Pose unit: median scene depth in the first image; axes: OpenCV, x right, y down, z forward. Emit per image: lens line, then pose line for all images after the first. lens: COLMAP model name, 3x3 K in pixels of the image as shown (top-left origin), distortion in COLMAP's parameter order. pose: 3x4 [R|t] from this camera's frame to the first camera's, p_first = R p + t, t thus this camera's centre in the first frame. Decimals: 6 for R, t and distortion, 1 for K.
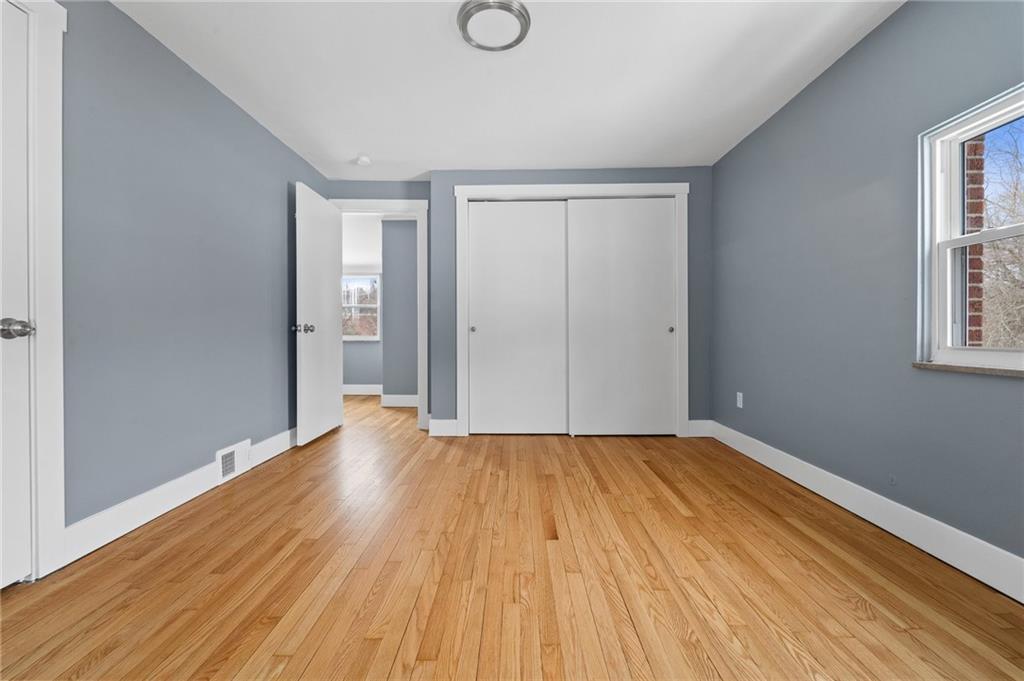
lens RADIAL K [[418.7, 0, 508.7], [0, 418.7, 338.6], [0, 0, 1]] dist [-0.002755, -0.000566]
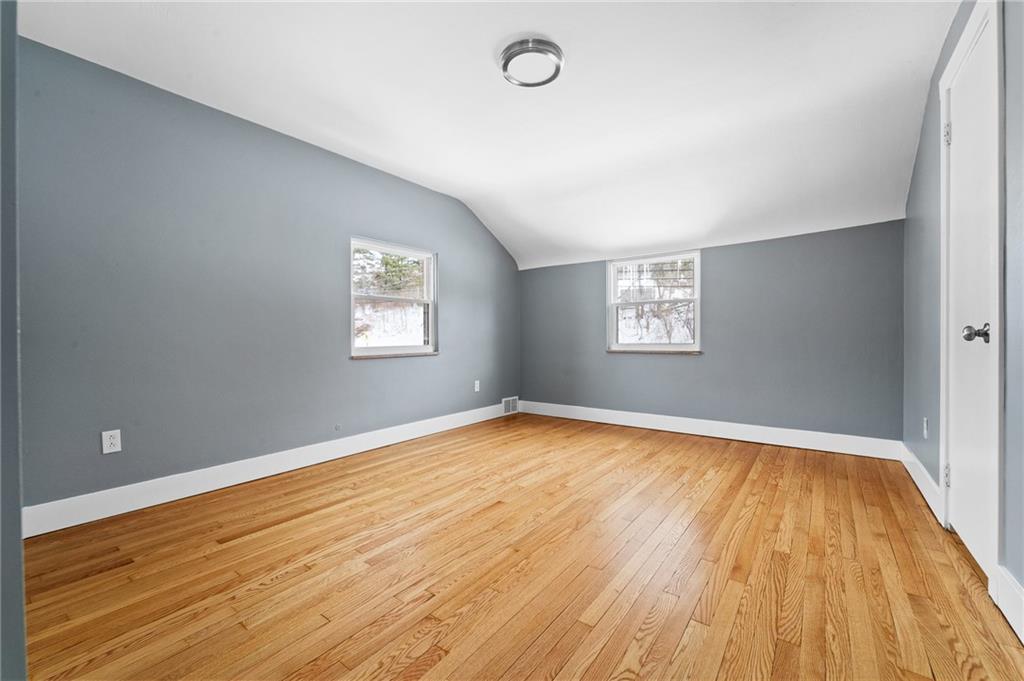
lens RADIAL K [[374.3, 0, 512.0], [0, 374.3, 340.5], [0, 0, 1]] dist [-0.022933, -0.000008]
pose [[-0.796537, 0.003512, 0.604579, -0.557915], [0.020582, 0.999561, 0.021311, -0.034913], [-0.604239, 0.029418, -0.796260, 1.716680]]
